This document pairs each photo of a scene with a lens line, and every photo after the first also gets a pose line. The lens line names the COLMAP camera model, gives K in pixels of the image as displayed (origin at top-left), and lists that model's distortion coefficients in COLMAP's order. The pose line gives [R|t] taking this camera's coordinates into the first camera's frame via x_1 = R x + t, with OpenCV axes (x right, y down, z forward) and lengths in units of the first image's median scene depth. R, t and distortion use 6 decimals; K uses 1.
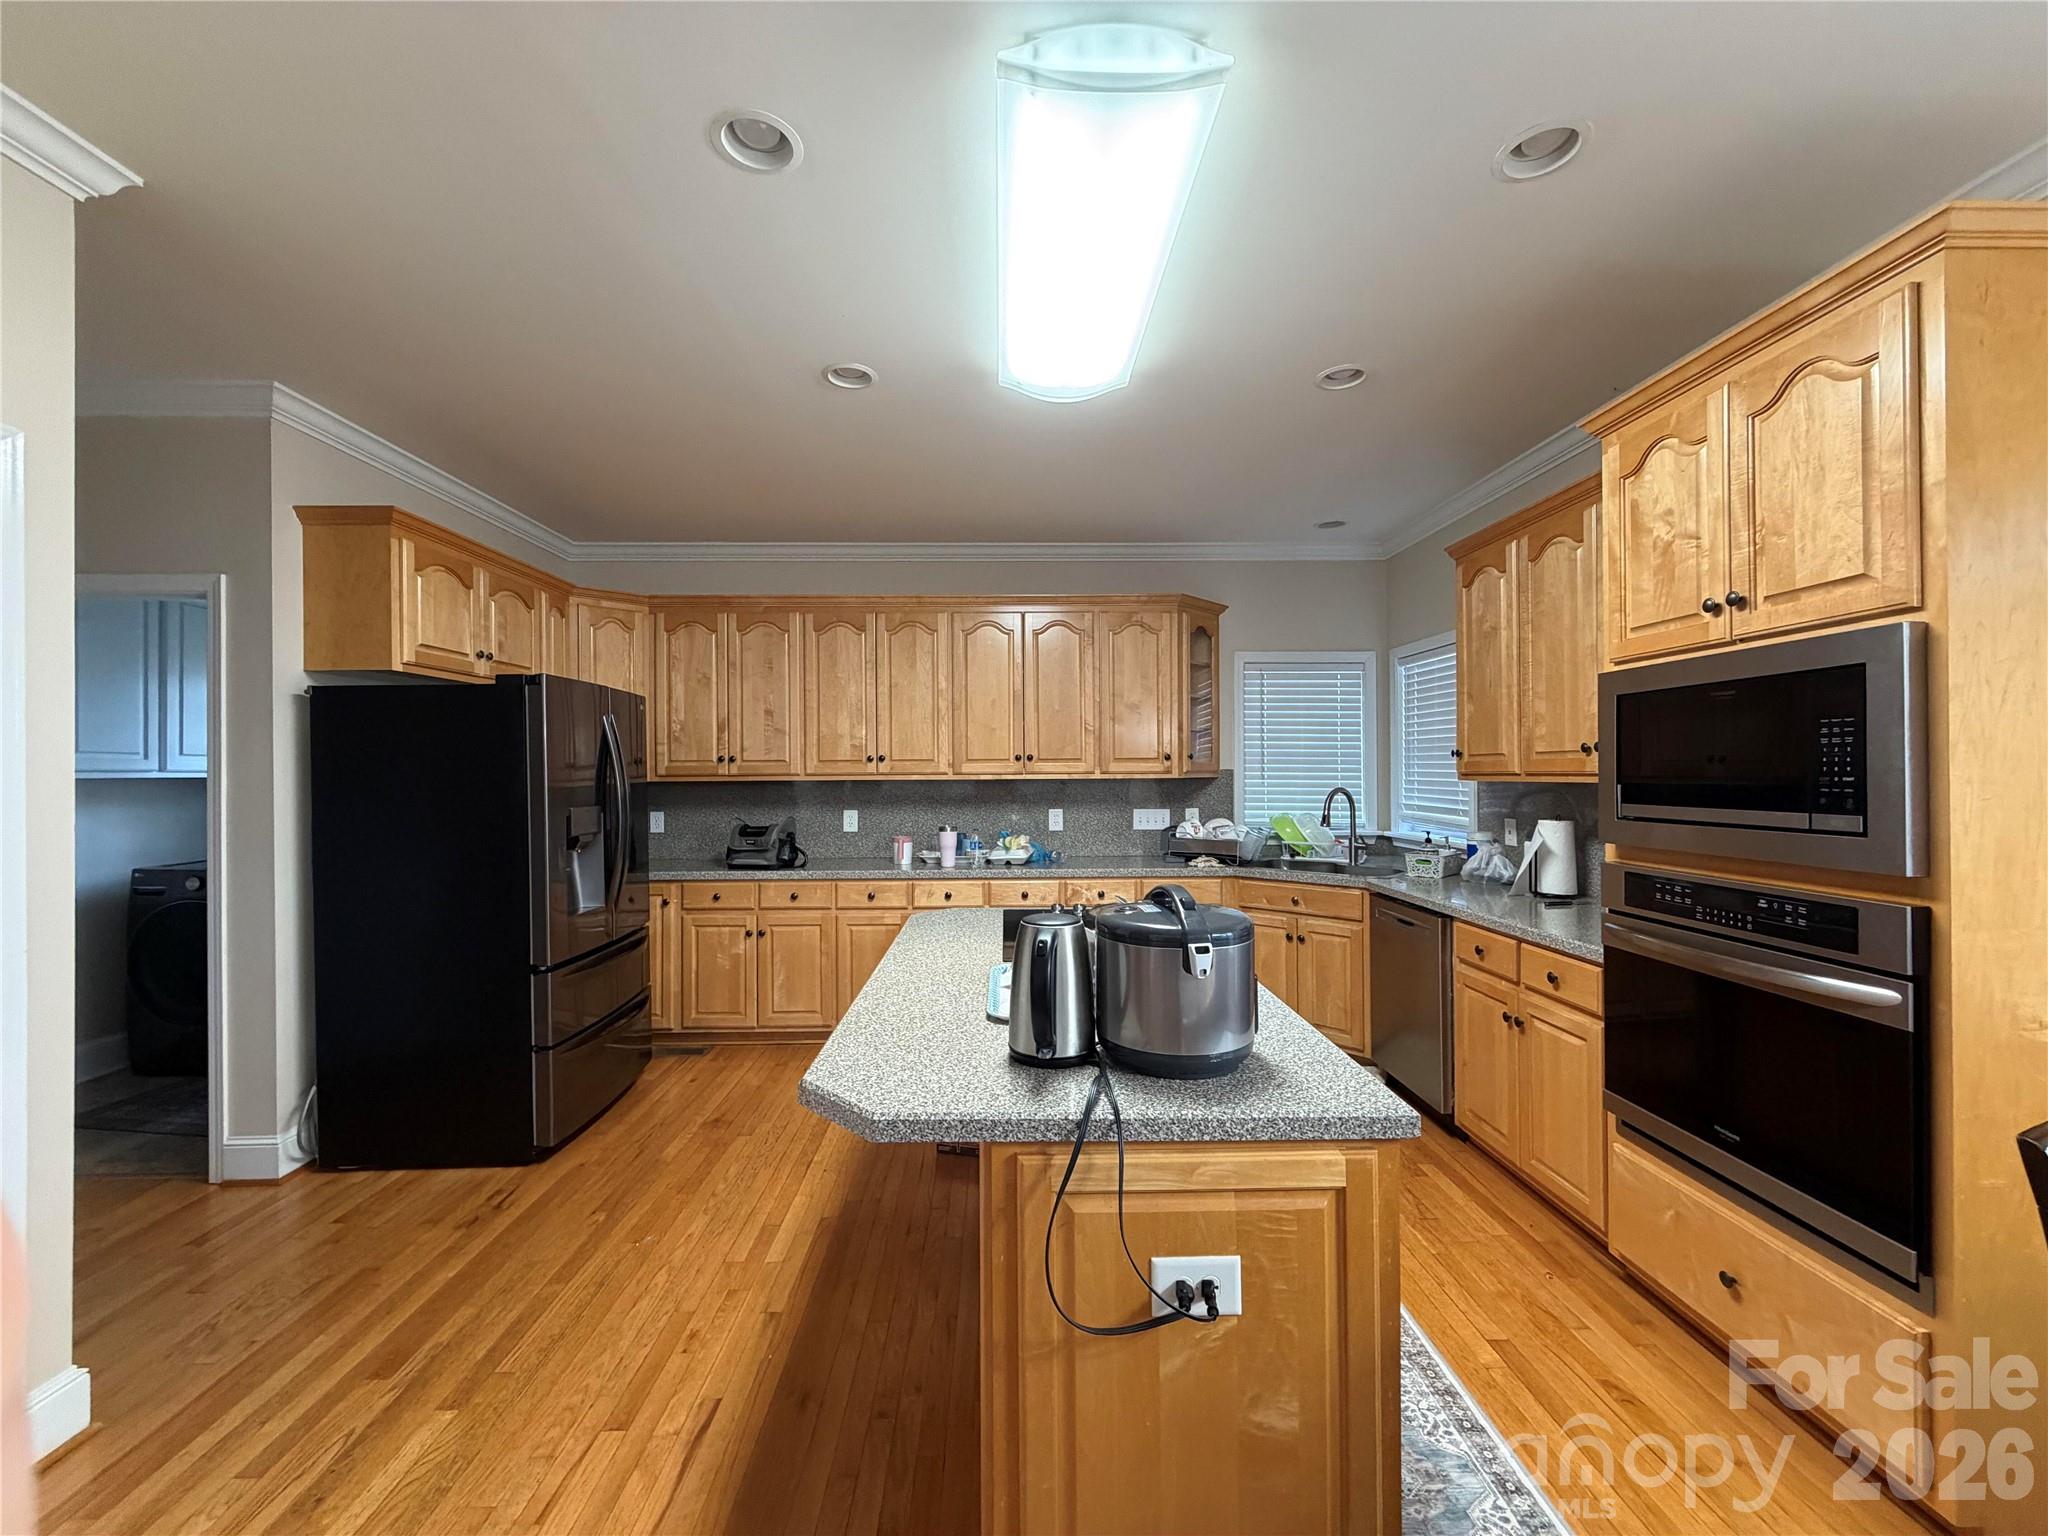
lens RADIAL K [[817.1, 0, 1014.8], [0, 817.1, 769.1], [0, 0, 1]] dist [-0.001347, 0.000272]
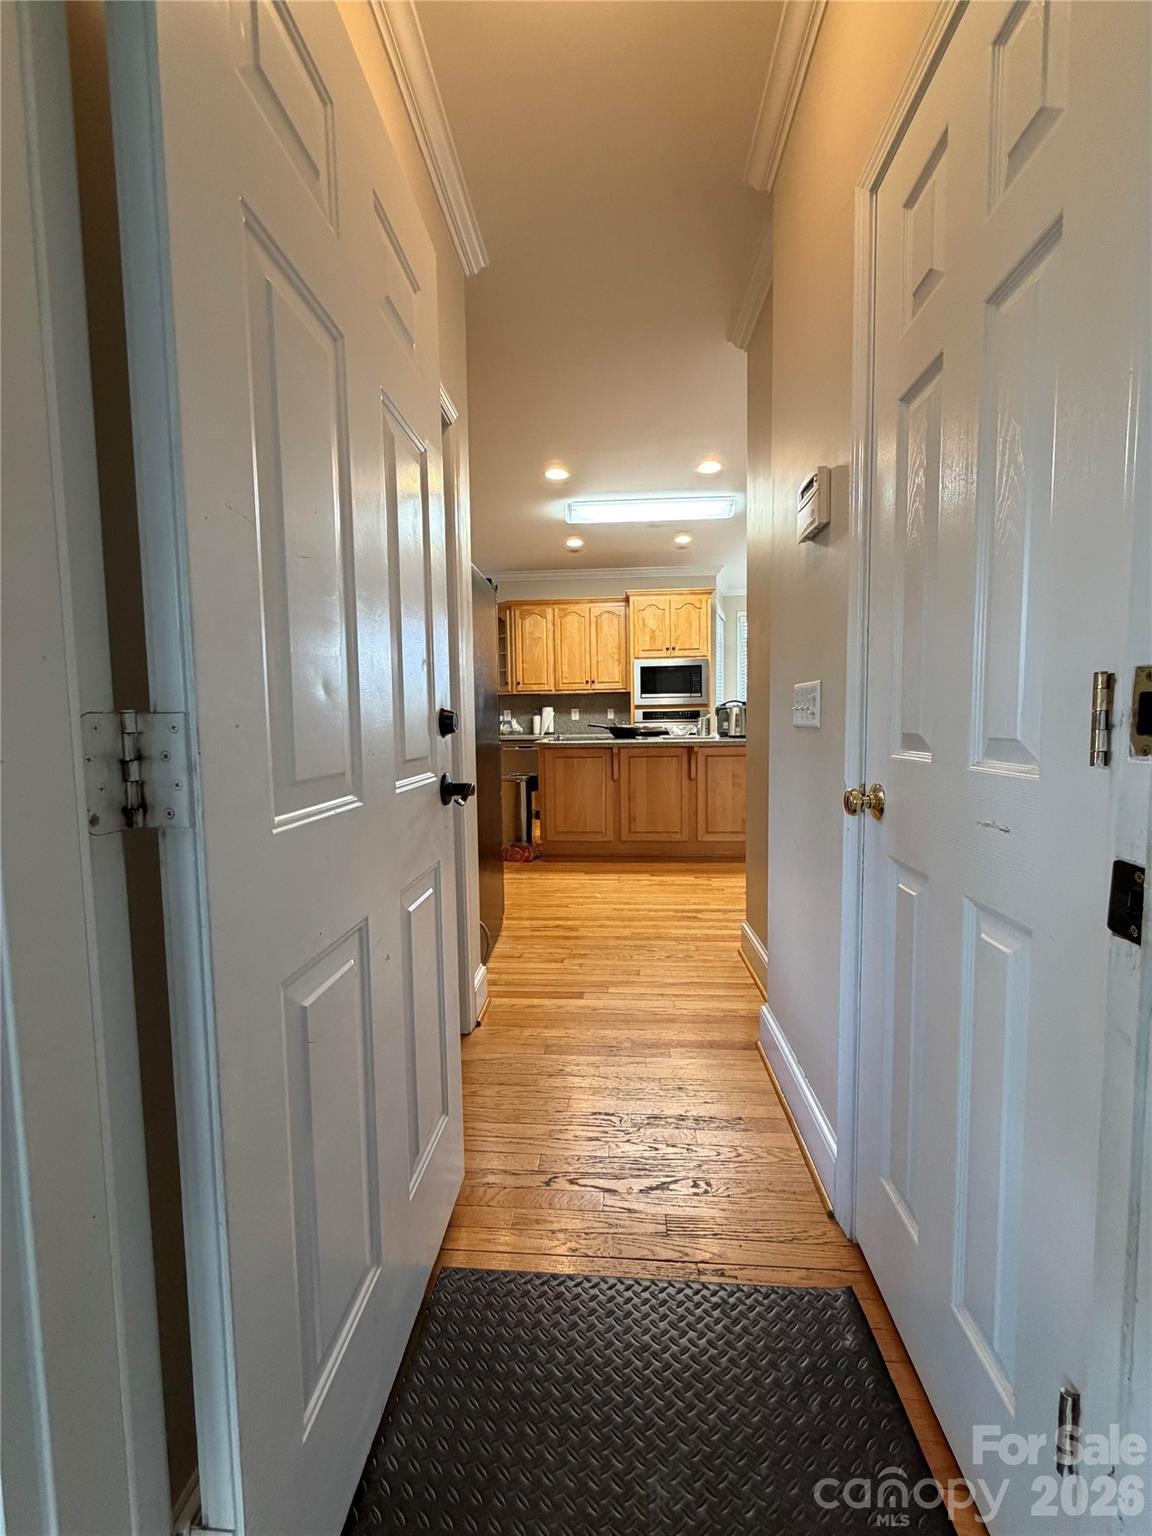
lens RADIAL K [[612.8, 0, 573.6], [0, 612.8, 761.2], [0, 0, 1]] dist [-0.001347, 0.000272]
pose [[0.090976, -0.068128, 0.993520, -1.694905], [0.013048, 0.997653, 0.067217, 0.120461], [-0.995768, 0.006849, 0.091651, 0.795520]]
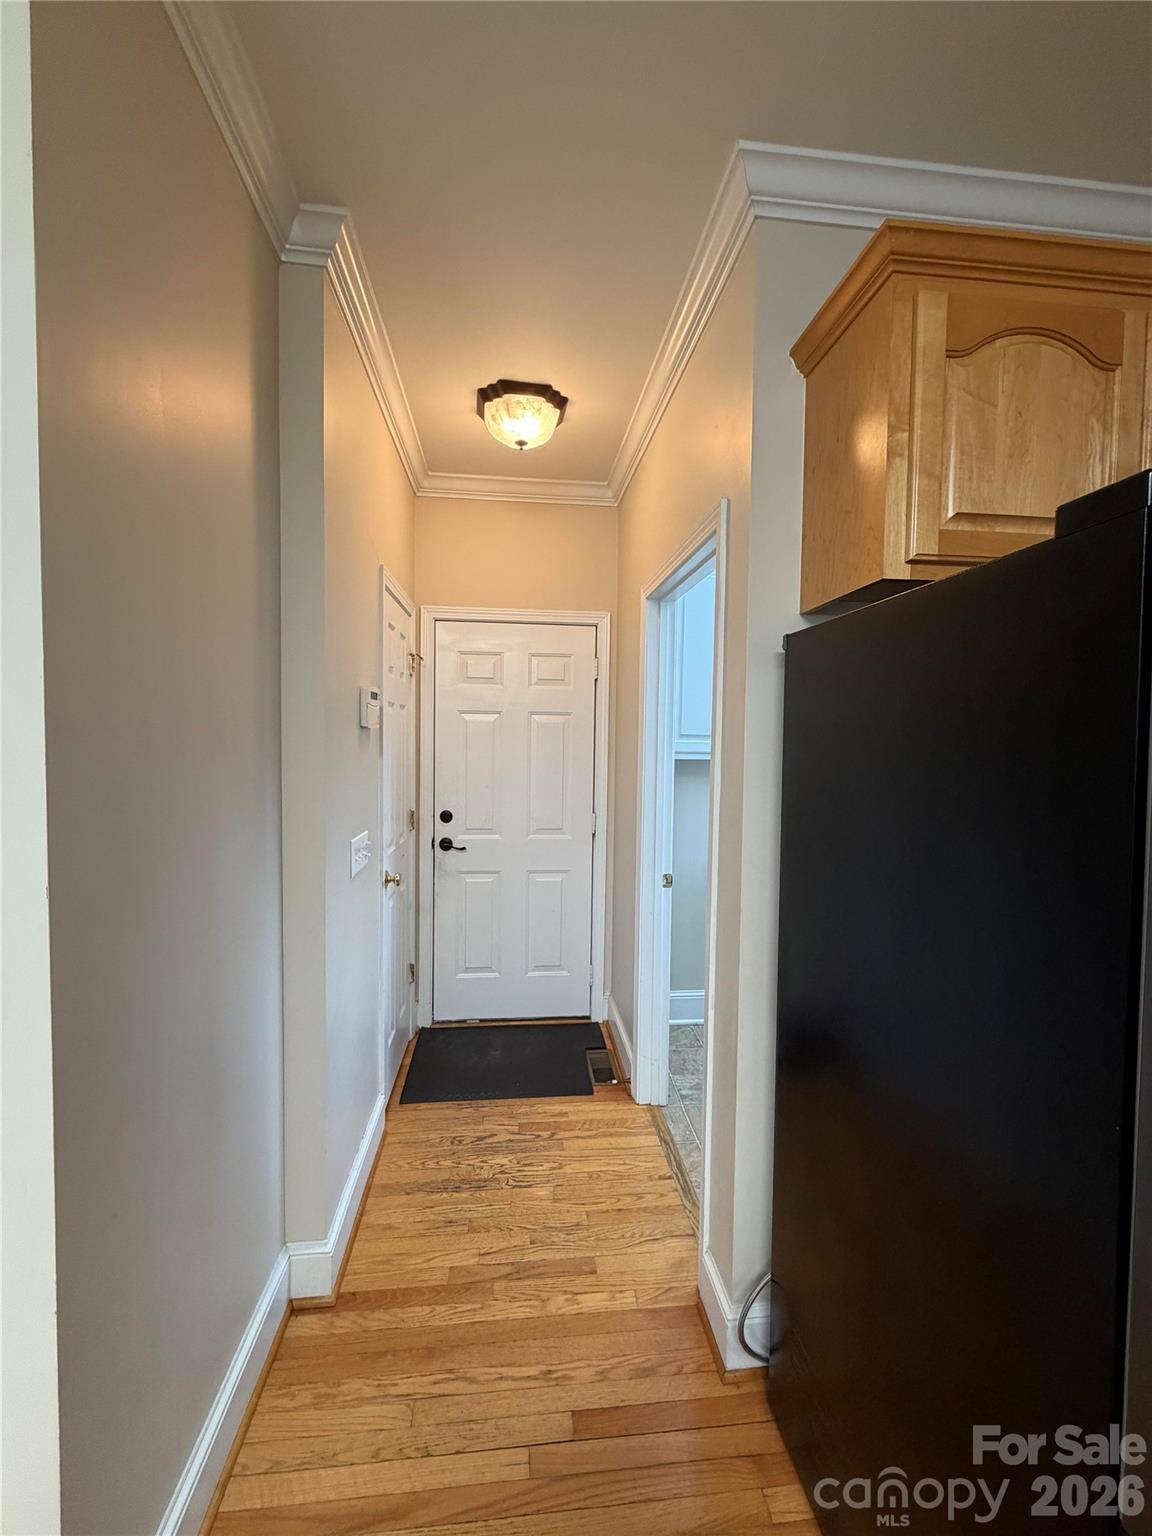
lens RADIAL K [[624.0, 0, 576.0], [0, 624.0, 768.0], [0, 0, 1]] dist [-0.000452, 0.000078]
pose [[0.092524, 0.049882, -0.994460, -0.416565], [-0.018099, 0.998664, 0.048409, -0.023467], [0.995546, 0.013520, 0.093303, 0.811906]]
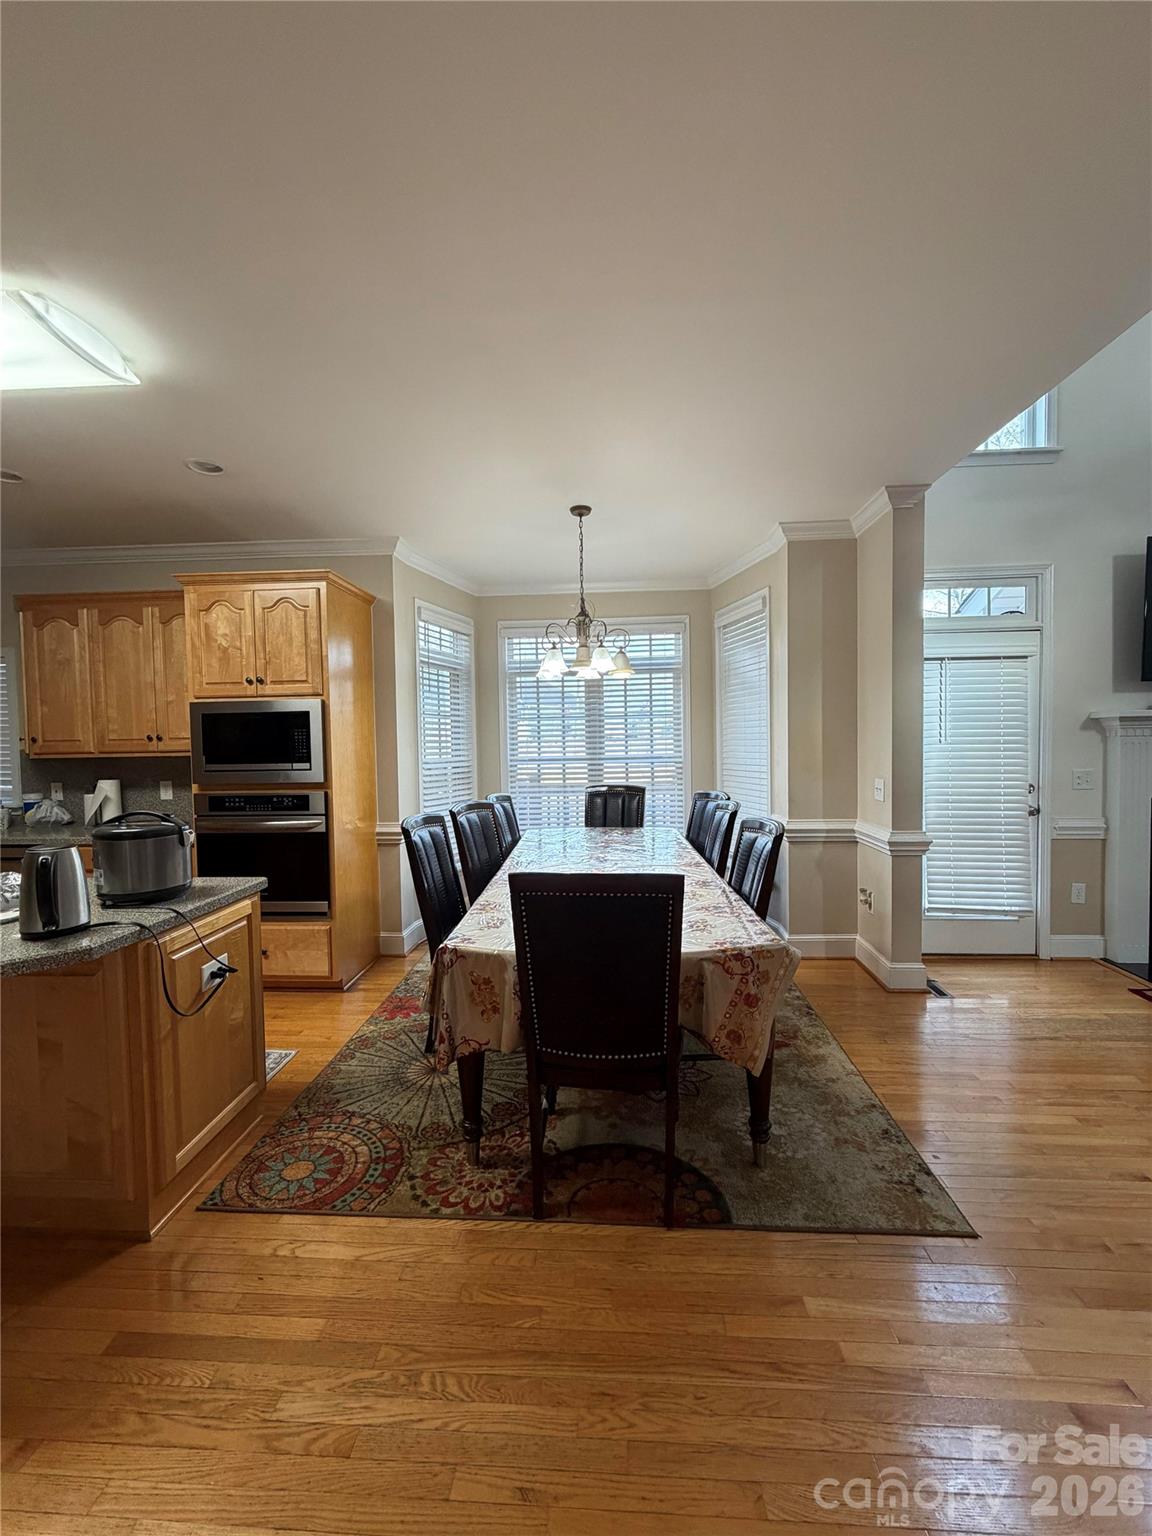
lens RADIAL K [[612.8, 0, 573.6], [0, 612.8, 761.2], [0, 0, 1]] dist [-0.001347, 0.000272]
pose [[0.080124, -0.031916, 0.996274, -0.583859], [0.012319, 0.999443, 0.031027, -0.003469], [-0.996709, 0.009787, 0.080472, -0.067654]]
